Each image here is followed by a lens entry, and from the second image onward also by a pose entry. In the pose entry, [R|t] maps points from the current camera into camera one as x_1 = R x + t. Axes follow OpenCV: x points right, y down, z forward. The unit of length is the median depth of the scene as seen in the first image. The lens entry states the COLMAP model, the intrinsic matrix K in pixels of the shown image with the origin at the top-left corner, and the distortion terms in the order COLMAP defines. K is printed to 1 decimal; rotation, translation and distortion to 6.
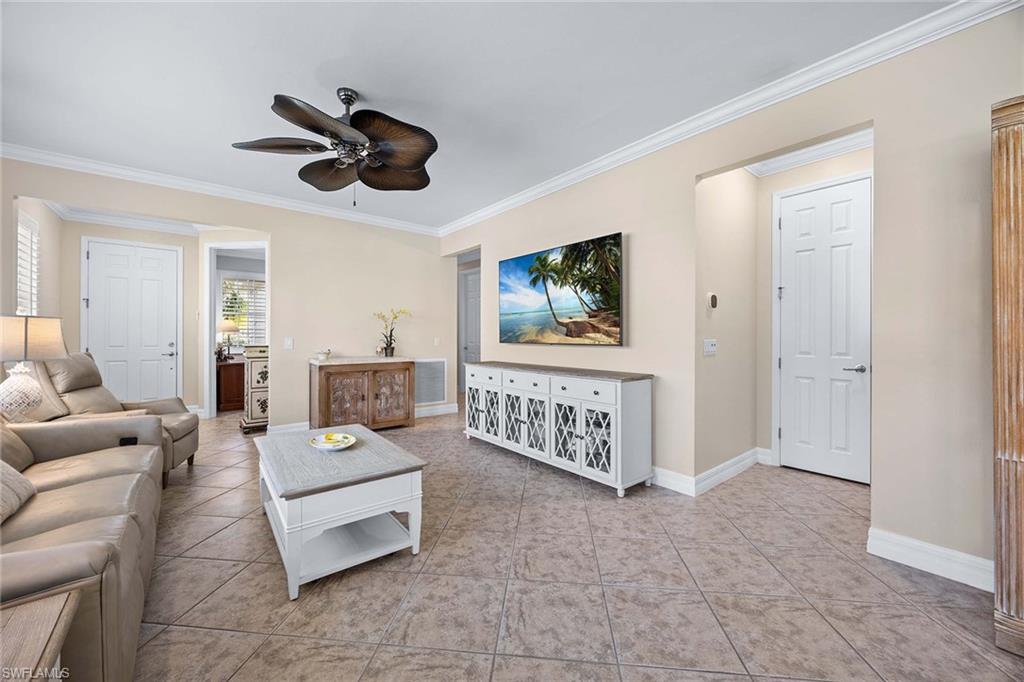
lens RADIAL K [[391.3, 0, 510.5], [0, 391.3, 340.7], [0, 0, 1]] dist [-0.000951, 0.000117]
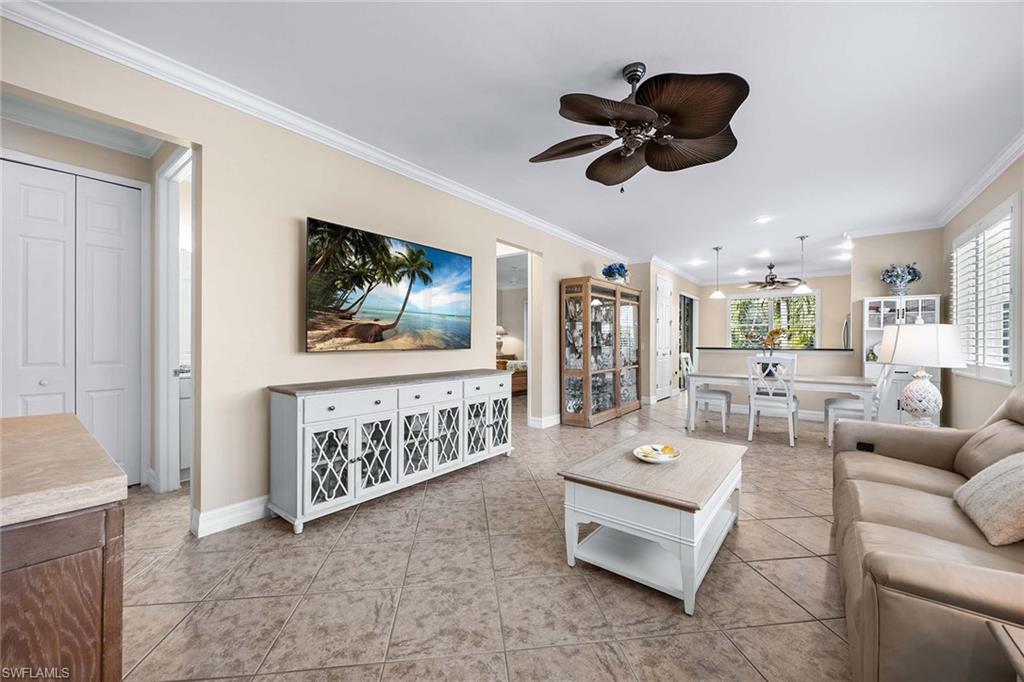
lens RADIAL K [[391.3, 0, 510.5], [0, 391.3, 340.7], [0, 0, 1]] dist [-0.000951, 0.000117]
pose [[-0.227439, -0.002829, 0.973788, -0.884763], [0.005094, 0.999979, 0.004095, -0.016181], [-0.973779, 0.005892, -0.227420, 1.067295]]
